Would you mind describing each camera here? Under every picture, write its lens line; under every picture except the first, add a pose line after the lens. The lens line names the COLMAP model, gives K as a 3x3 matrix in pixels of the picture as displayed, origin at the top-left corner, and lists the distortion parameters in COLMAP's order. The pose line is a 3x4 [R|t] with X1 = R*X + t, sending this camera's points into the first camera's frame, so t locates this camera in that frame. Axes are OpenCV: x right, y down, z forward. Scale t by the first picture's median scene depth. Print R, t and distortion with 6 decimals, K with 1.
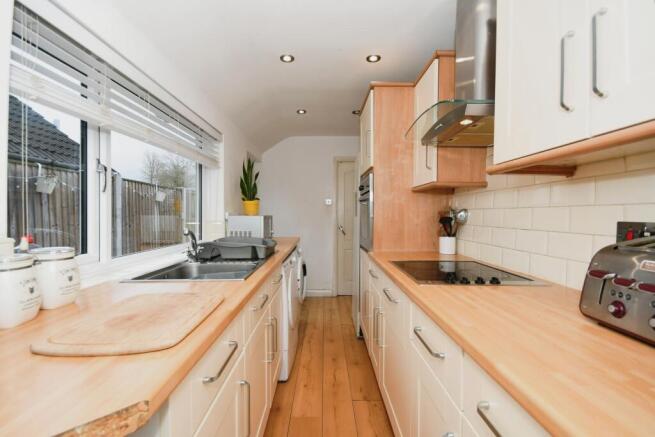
lens RADIAL K [[294.5, 0, 330.1], [0, 294.5, 219.8], [0, 0, 1]] dist [-0.012828, 0.005138]
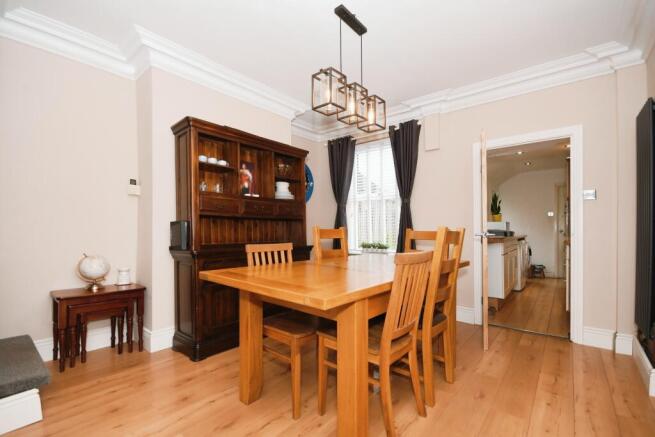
lens RADIAL K [[294.5, 0, 323.1], [0, 294.5, 222.0], [0, 0, 1]] dist [-0.012828, 0.005138]
pose [[0.759453, -0.002366, -0.650557, 0.123404], [-0.024482, 0.999181, -0.032214, 0.075805], [0.650101, 0.040392, 0.758774, -1.239280]]
